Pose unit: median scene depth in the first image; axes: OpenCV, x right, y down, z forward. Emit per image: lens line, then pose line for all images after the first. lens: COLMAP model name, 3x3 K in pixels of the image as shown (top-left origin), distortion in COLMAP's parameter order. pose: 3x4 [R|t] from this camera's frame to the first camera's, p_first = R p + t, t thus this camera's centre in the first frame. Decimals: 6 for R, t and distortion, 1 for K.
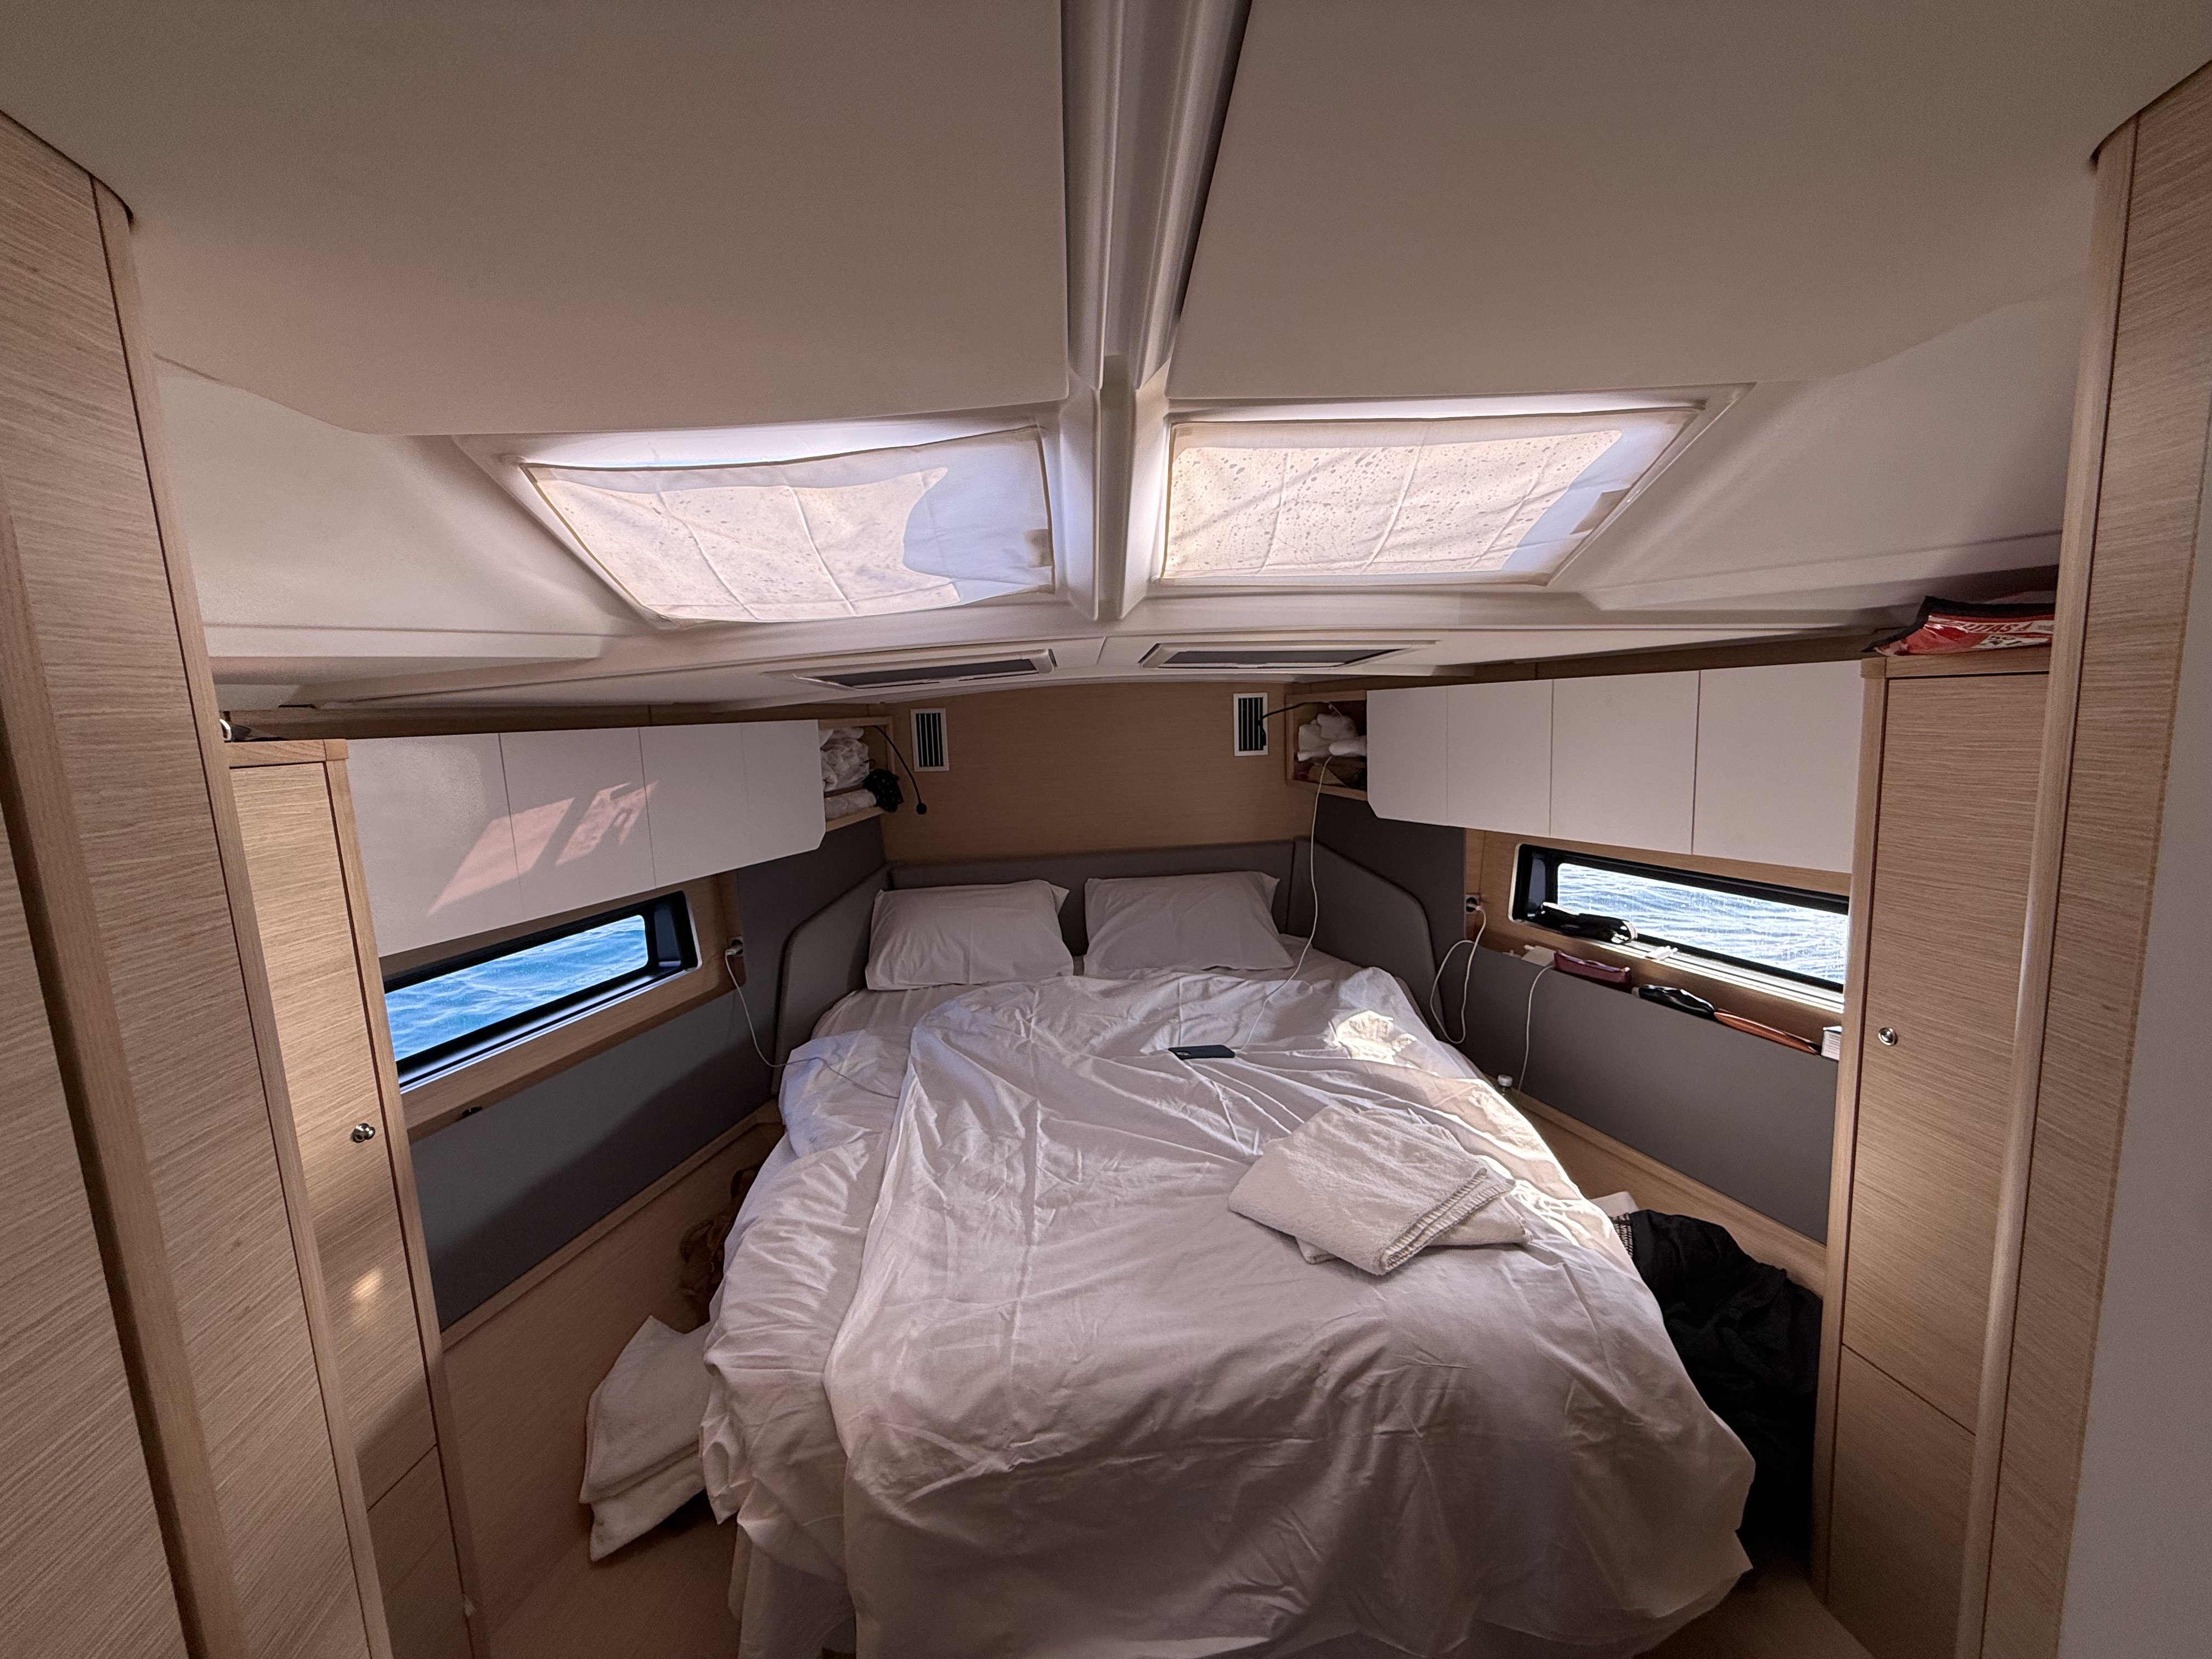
lens RADIAL K [[883.1, 0, 1096.9], [0, 883.1, 832.0], [0, 0, 1]] dist [0.000801, 0.000181]
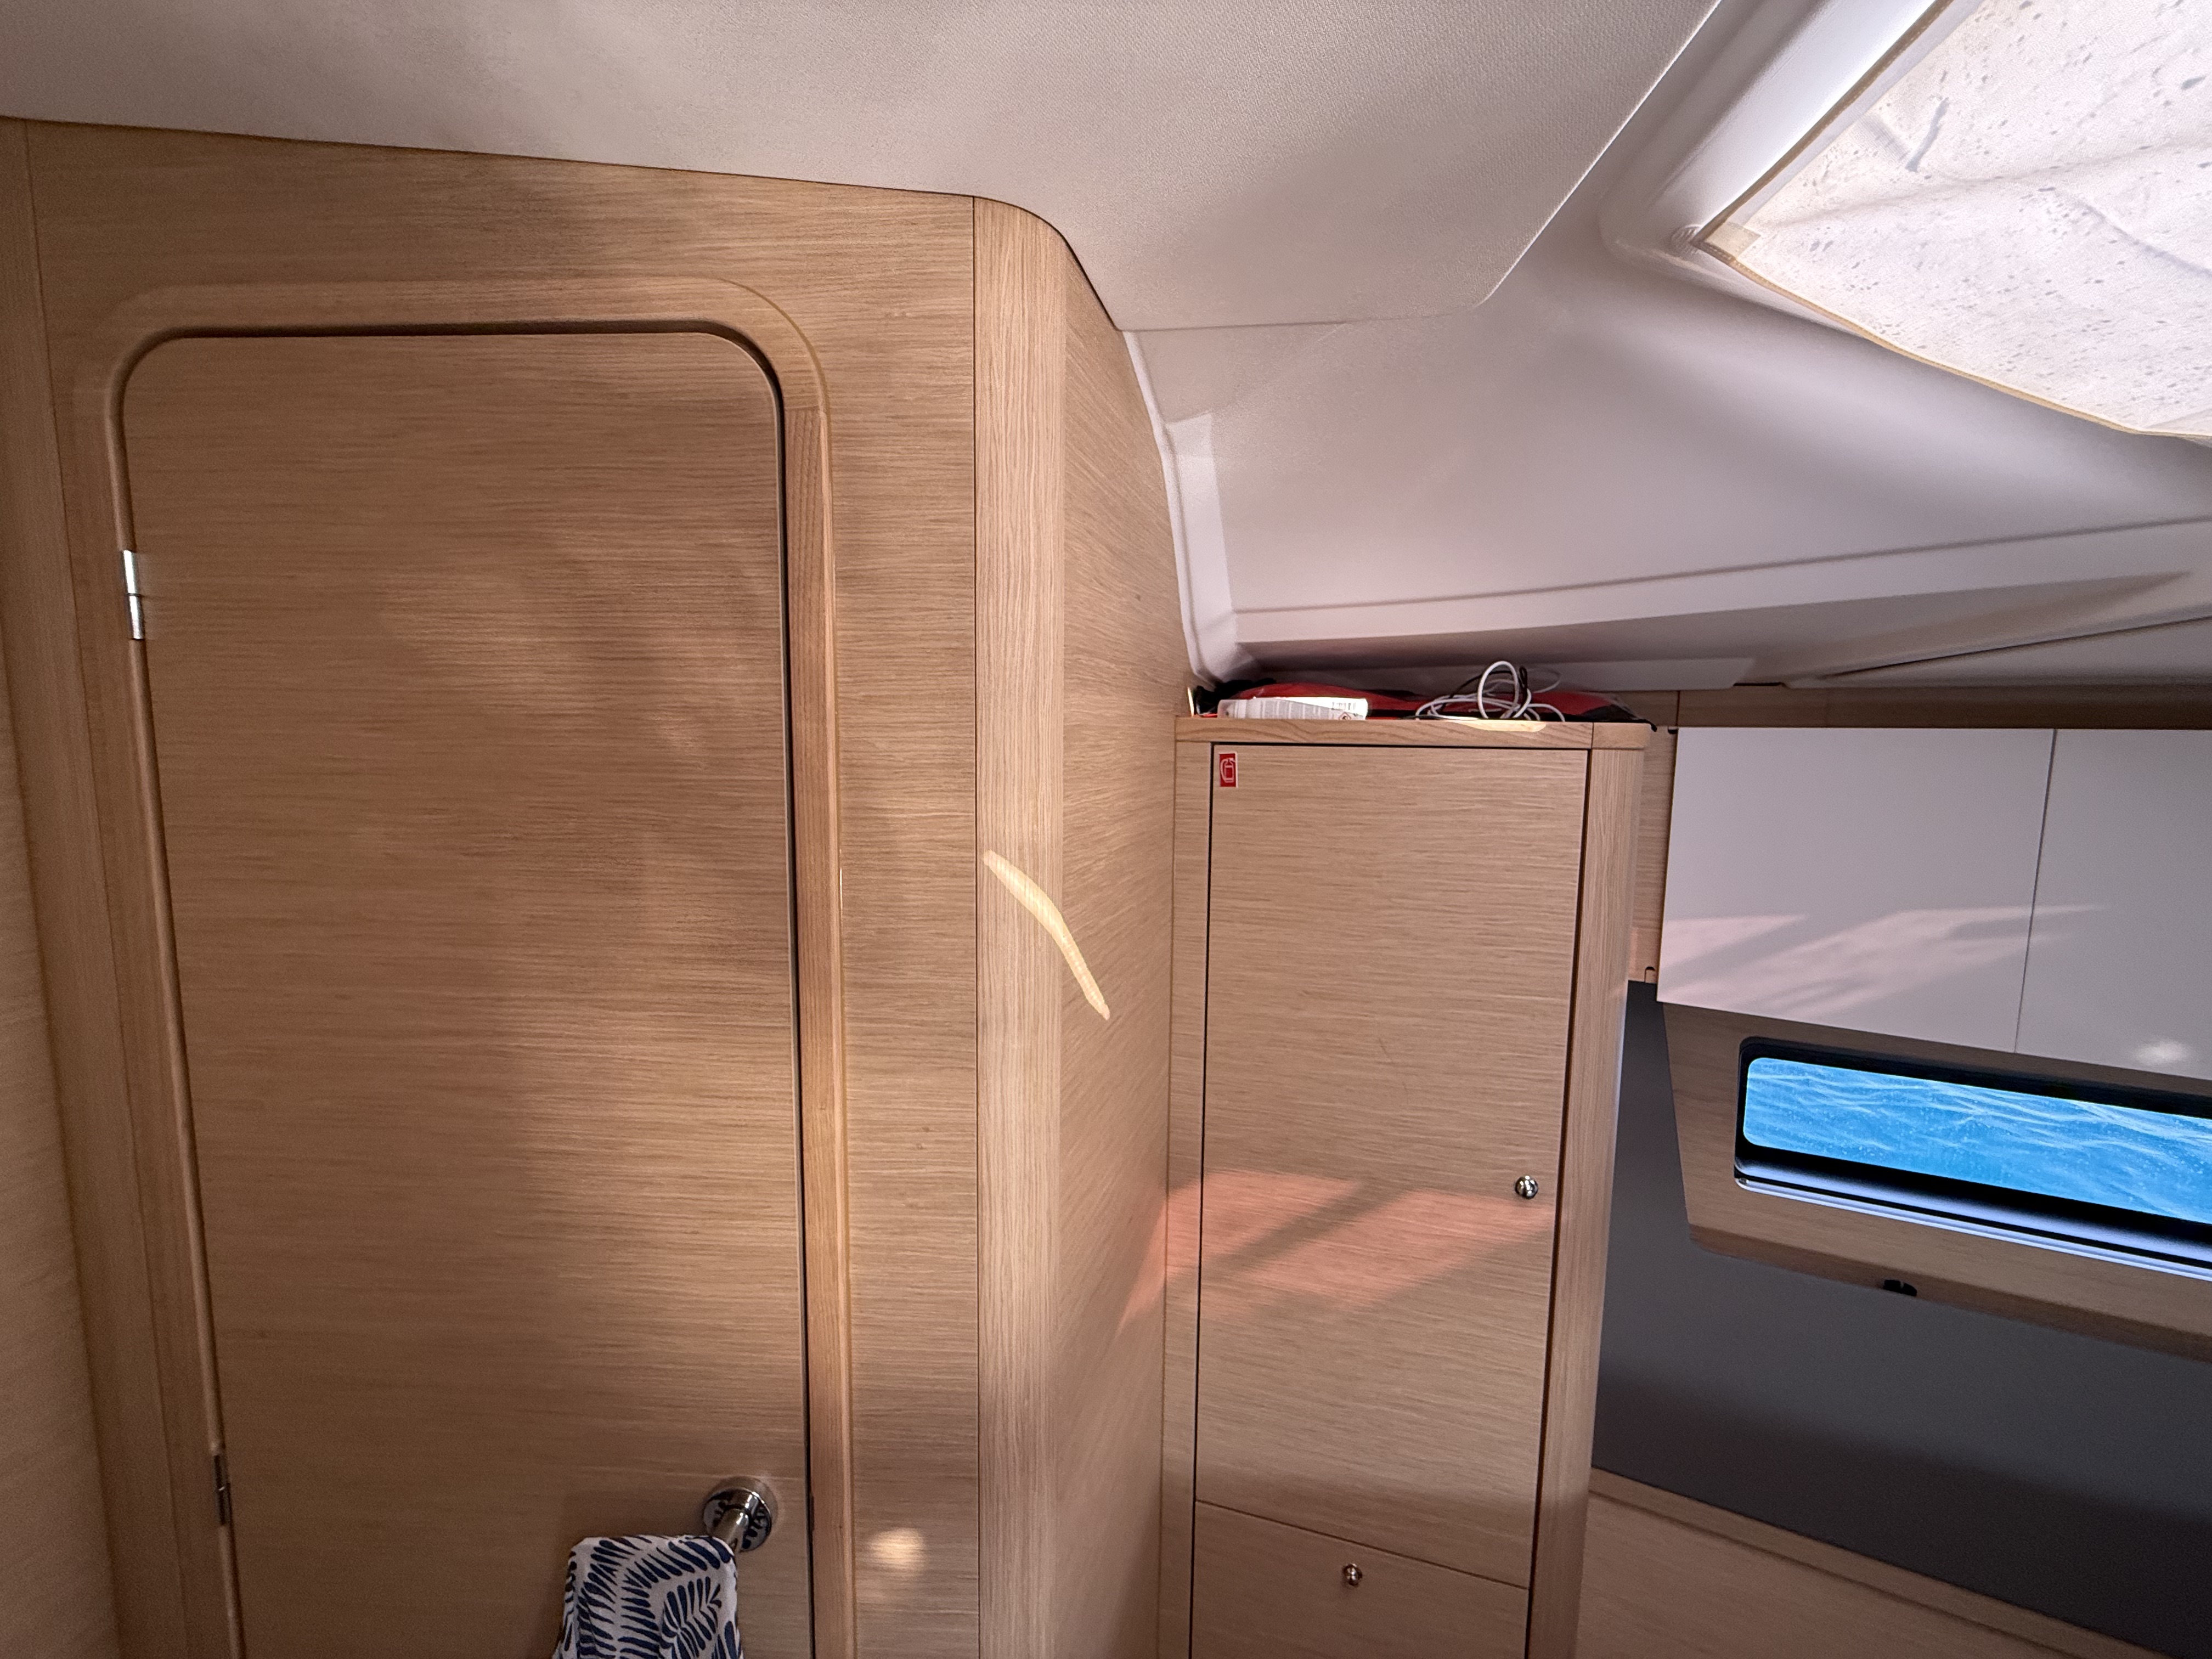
lens RADIAL K [[883.1, 0, 1096.9], [0, 883.1, 832.0], [0, 0, 1]] dist [0.000801, 0.000181]
pose [[-0.189795, 0.133653, -0.972684, 0.019073], [-0.136707, 0.977444, 0.160982, -0.060632], [0.972260, 0.163526, -0.167243, 0.598625]]
